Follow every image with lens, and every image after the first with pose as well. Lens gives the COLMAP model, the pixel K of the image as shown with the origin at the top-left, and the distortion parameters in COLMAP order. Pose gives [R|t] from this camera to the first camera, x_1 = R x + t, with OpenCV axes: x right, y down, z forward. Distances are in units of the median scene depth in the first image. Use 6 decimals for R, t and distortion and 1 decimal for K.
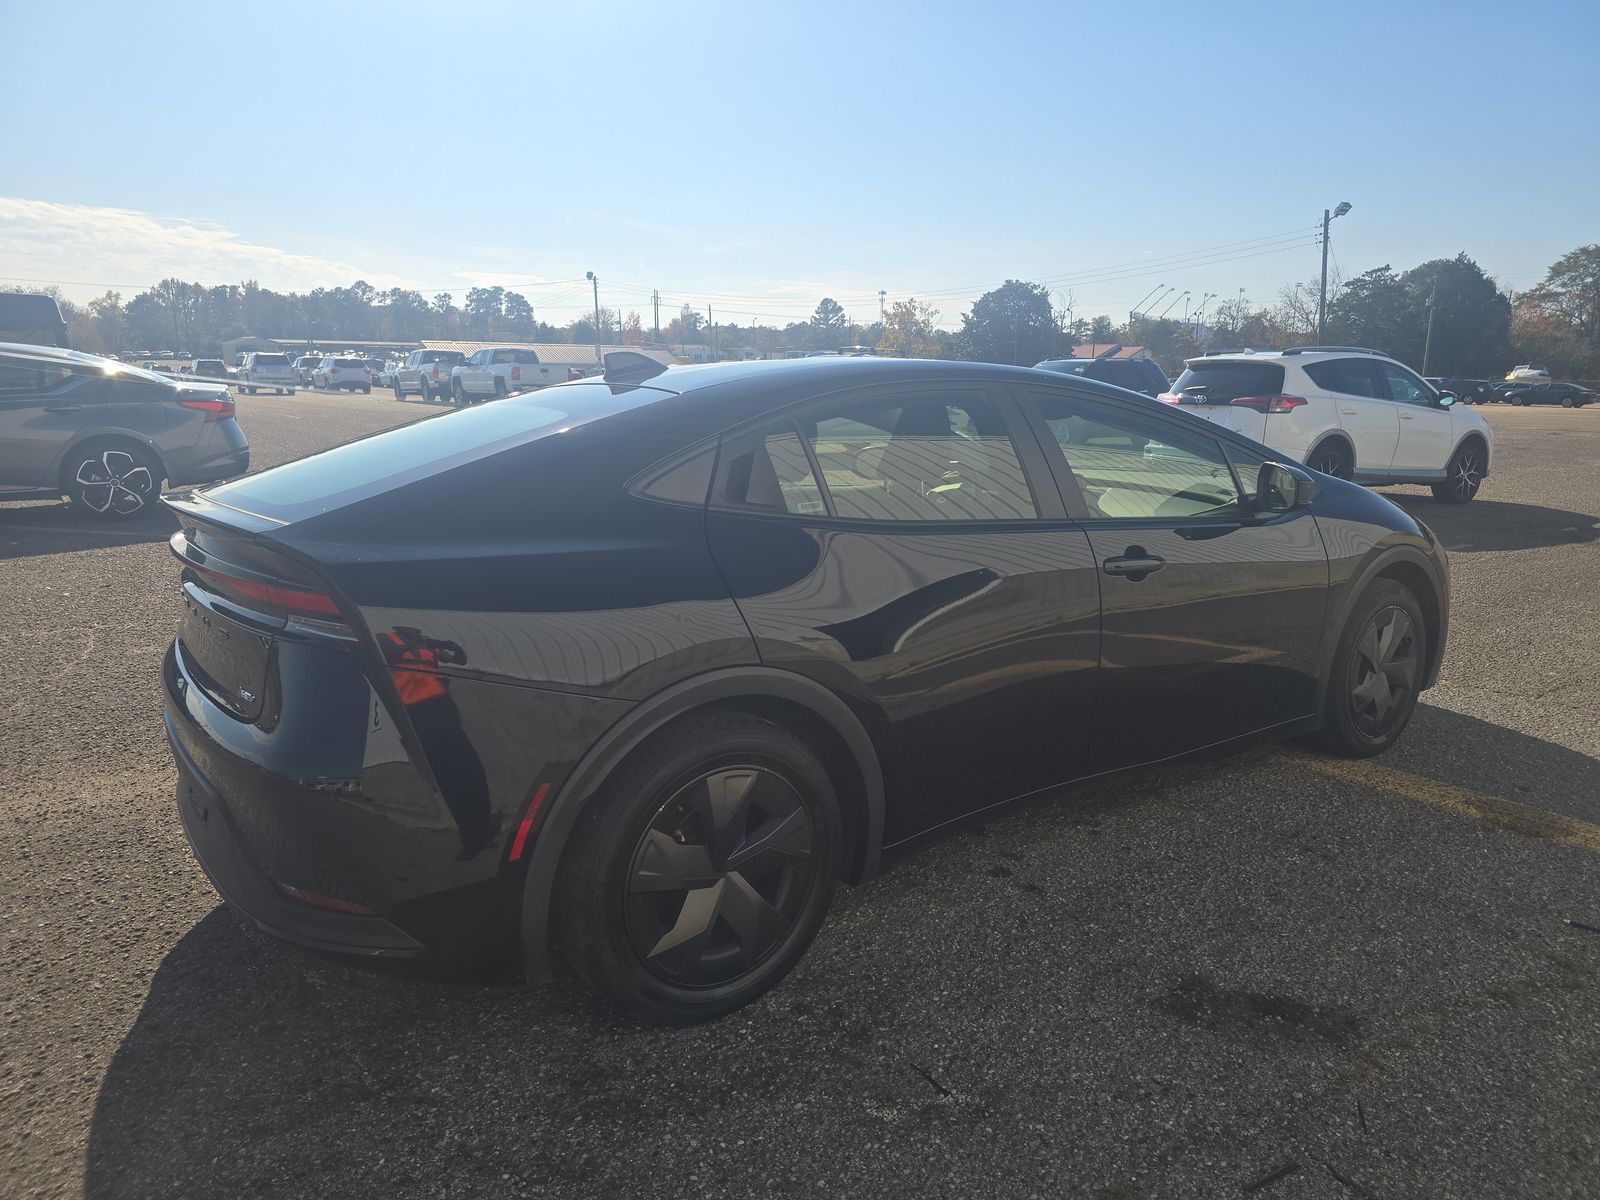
lens RADIAL K [[1037.7, 0, 800.0], [0, 1037.7, 600.0], [0, 0, 1]] dist [0.007124, -0.001003]
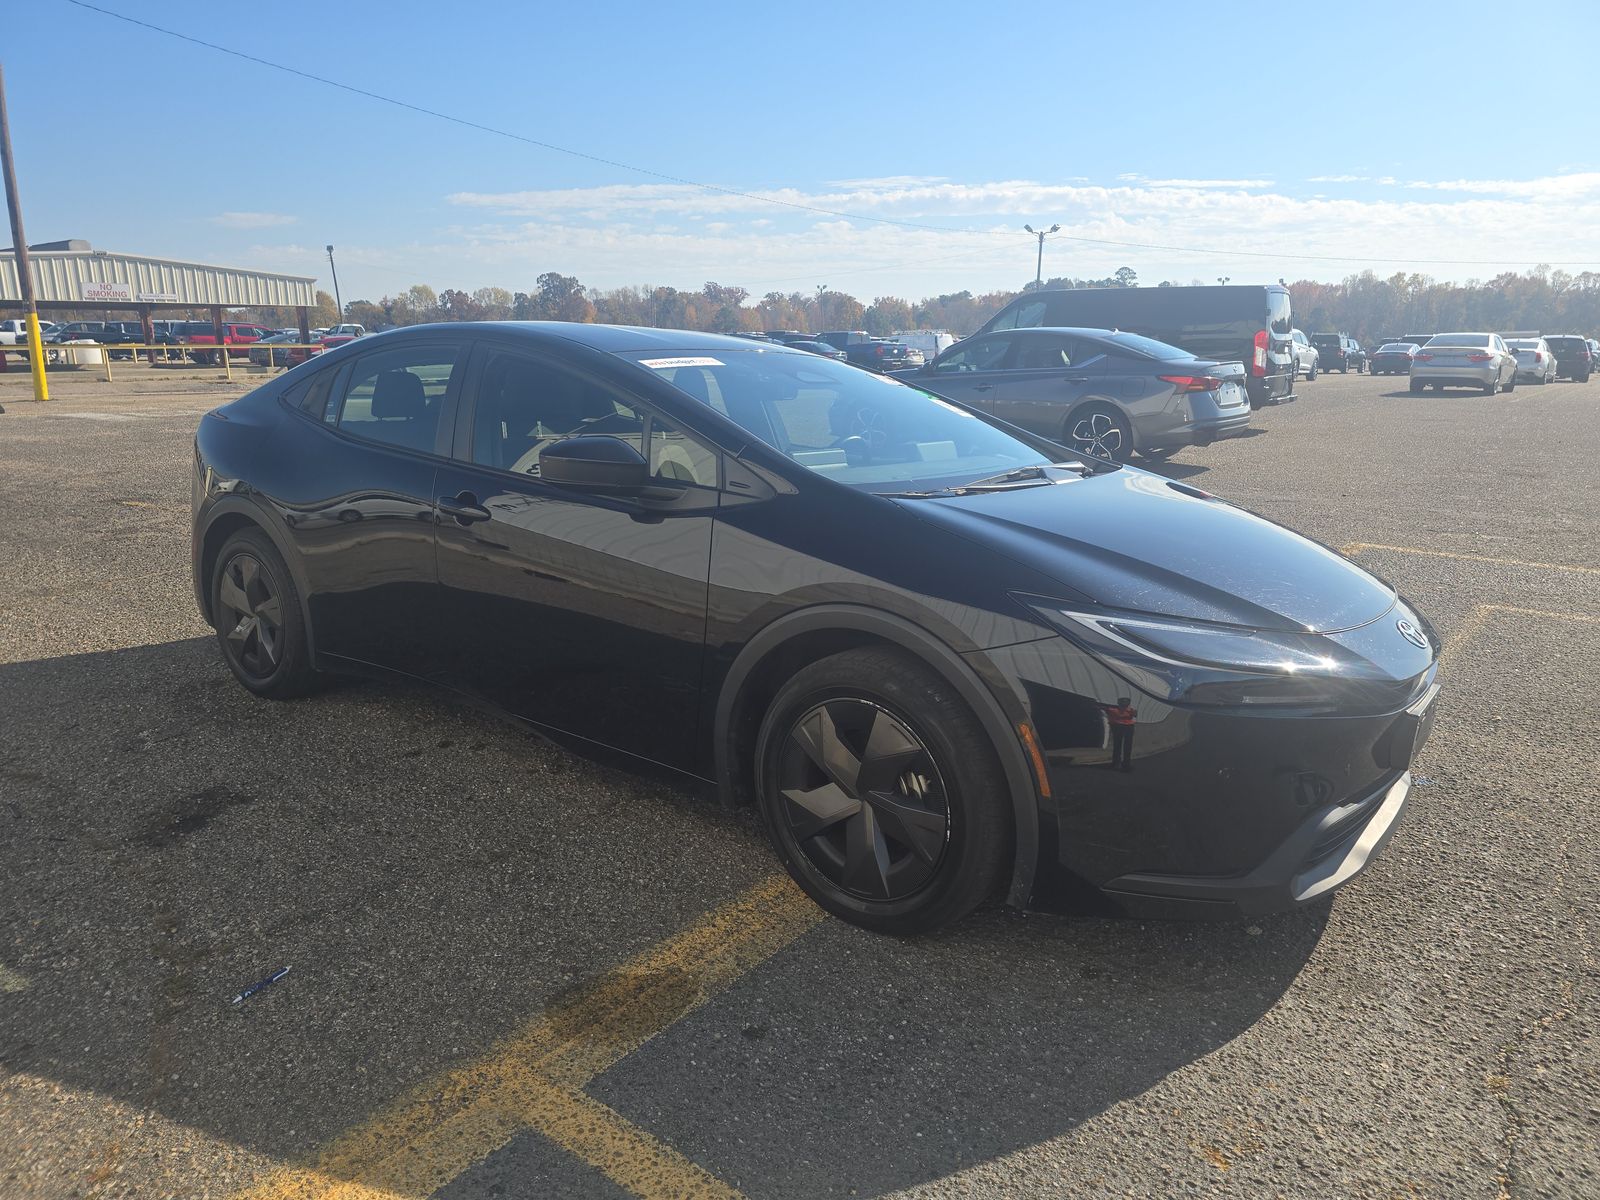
lens RADIAL K [[1037.7, 0, 800.0], [0, 1037.7, 600.0], [0, 0, 1]] dist [0.007124, -0.001003]
pose [[0.286523, 0.197613, -0.937472, 1.168851], [-0.179783, 0.972205, 0.149986, -0.129543], [0.941054, 0.125567, 0.314087, 0.813293]]
